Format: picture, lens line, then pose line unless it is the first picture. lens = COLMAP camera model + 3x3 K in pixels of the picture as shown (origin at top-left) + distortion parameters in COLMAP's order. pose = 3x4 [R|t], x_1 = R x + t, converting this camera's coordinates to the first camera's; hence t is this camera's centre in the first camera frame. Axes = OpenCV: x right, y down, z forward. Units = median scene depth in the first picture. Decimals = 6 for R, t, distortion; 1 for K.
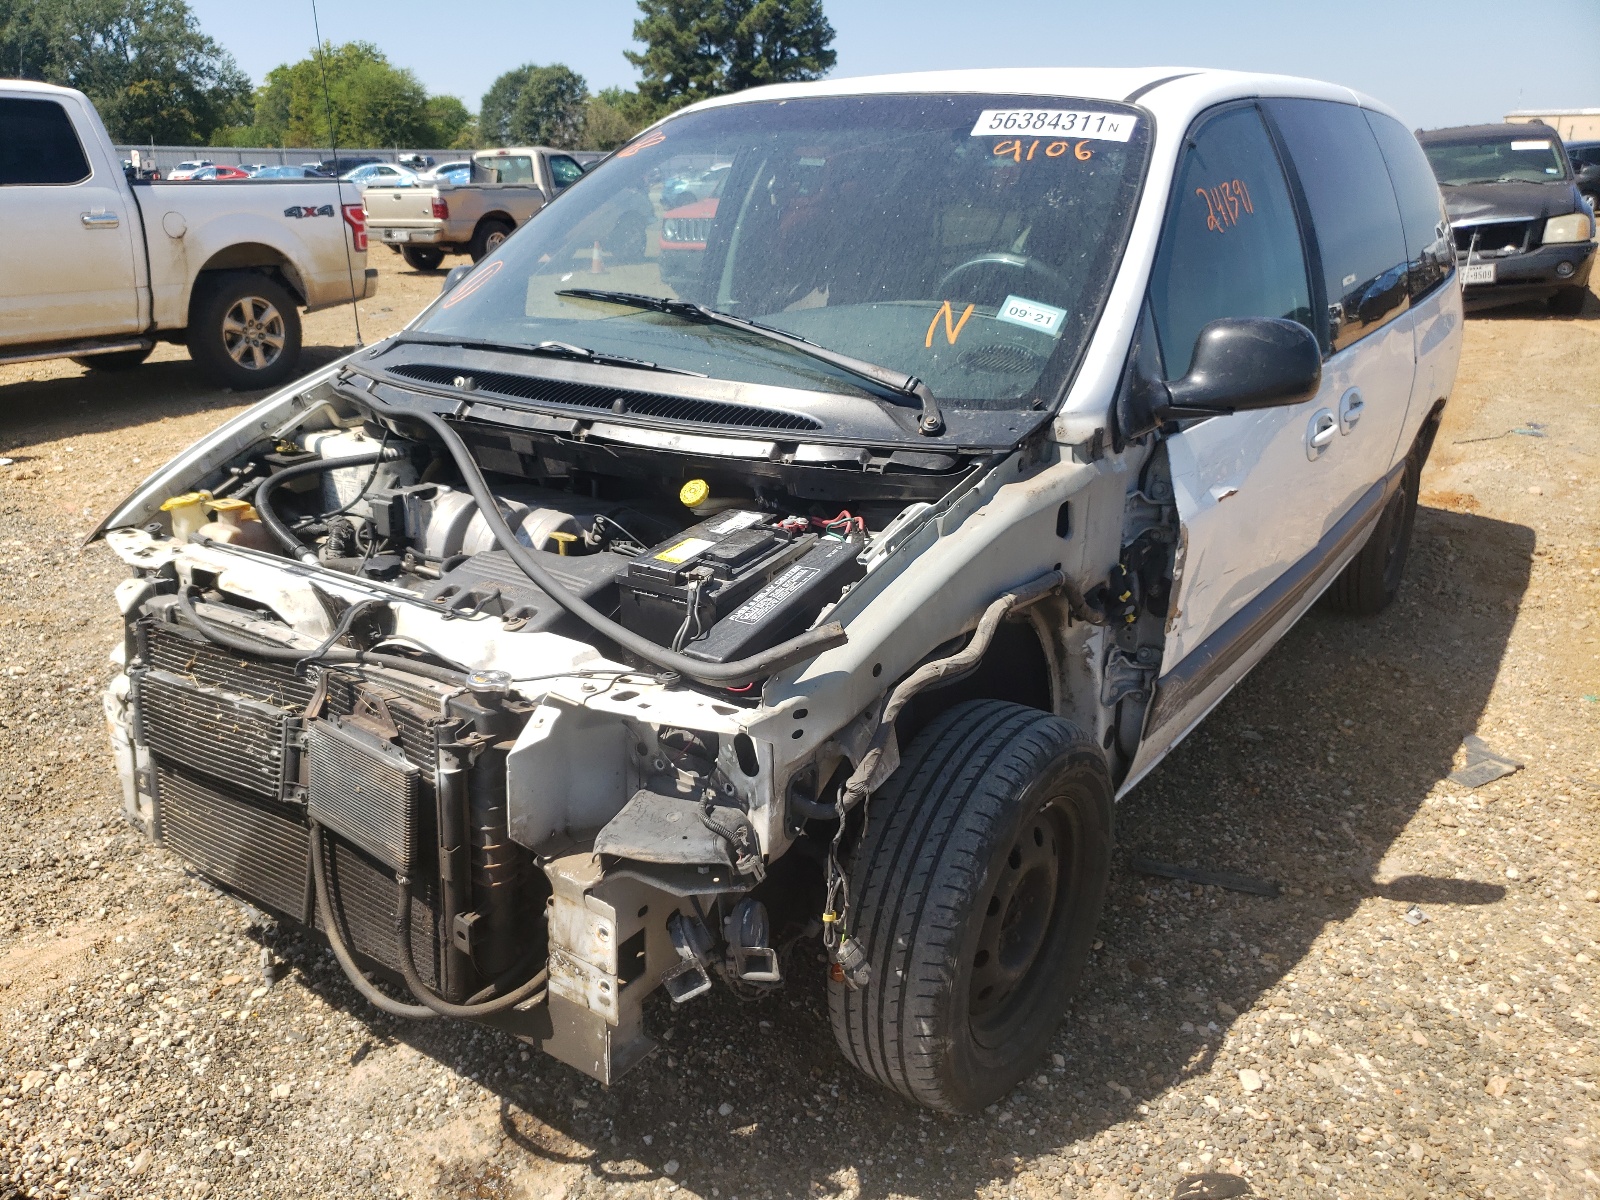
lens RADIAL K [[1230.6, 0, 760.5], [0, 1230.6, 599.6], [0, 0, 1]] dist [0.006195, 0.000172]
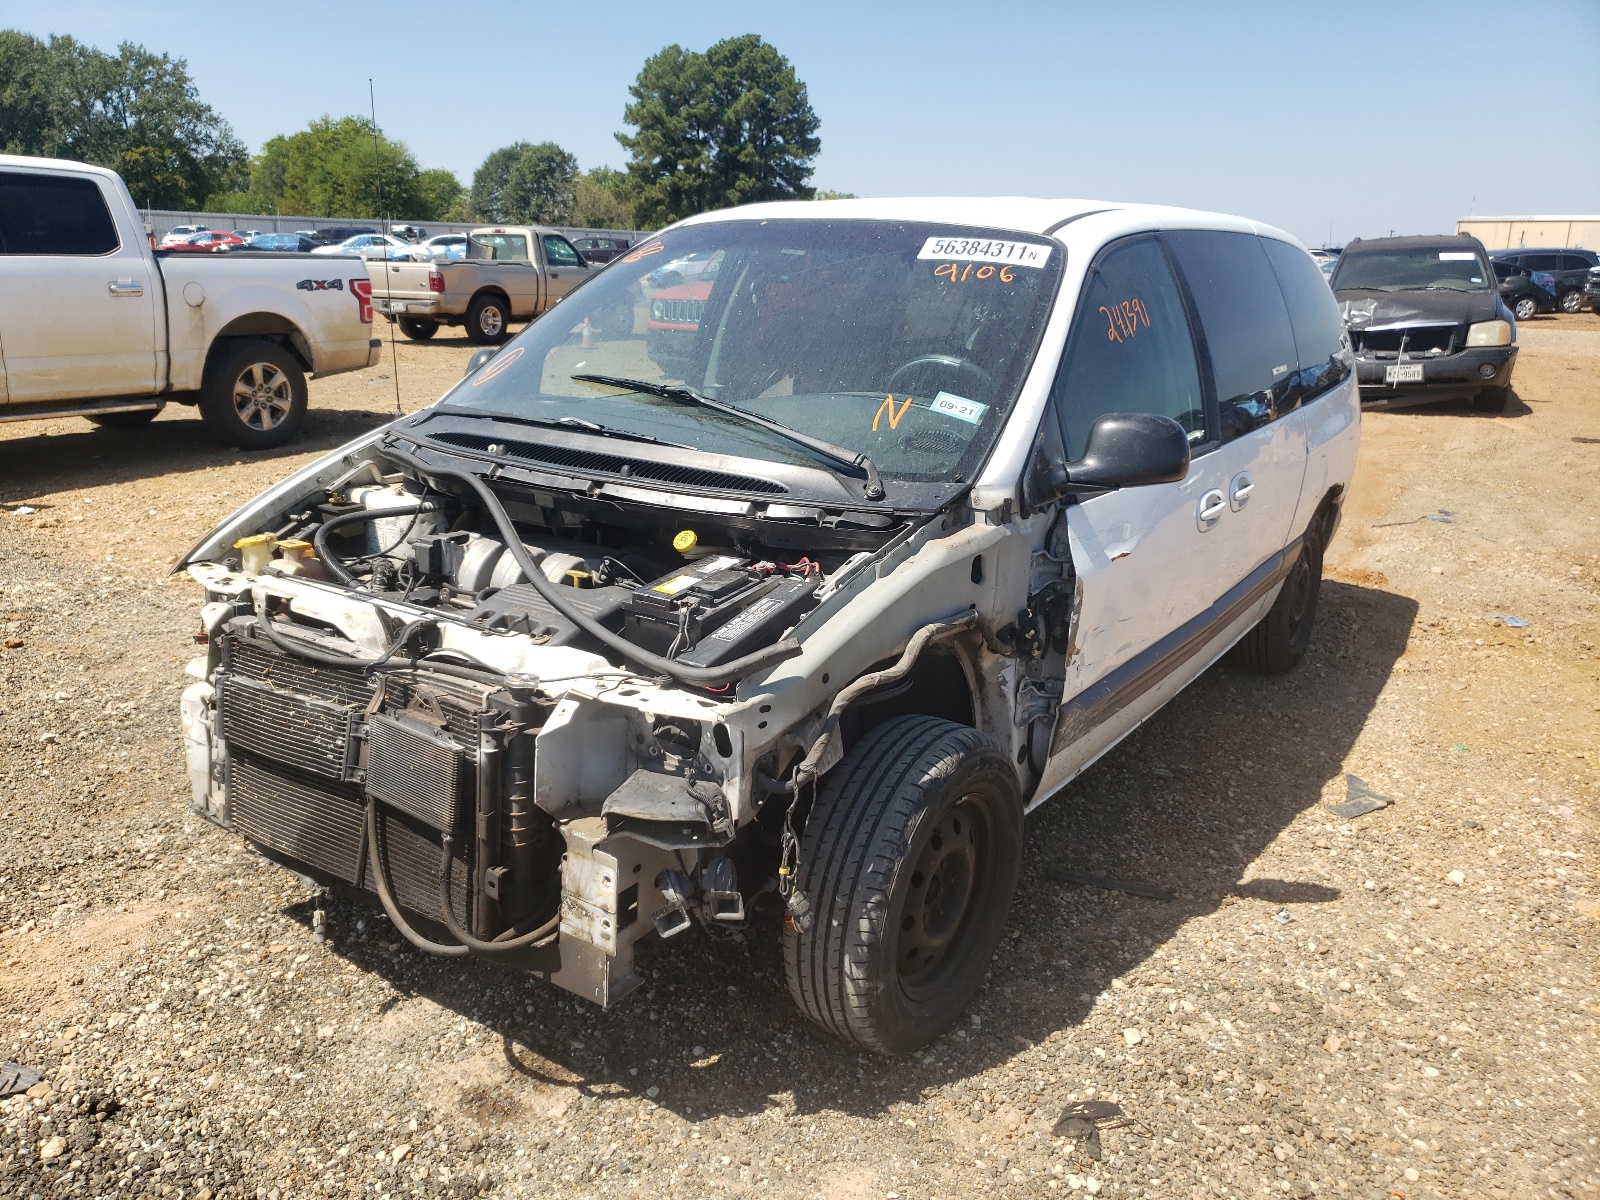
lens RADIAL K [[1230.6, 0, 792.9], [0, 1230.6, 598.8], [0, 0, 1]] dist [0.006195, 0.000172]
pose [[0.998779, 0.020742, 0.044828, 0.000990], [-0.018069, 0.998081, -0.059232, 0.037806], [-0.045970, 0.058349, 0.997237, -0.214584]]
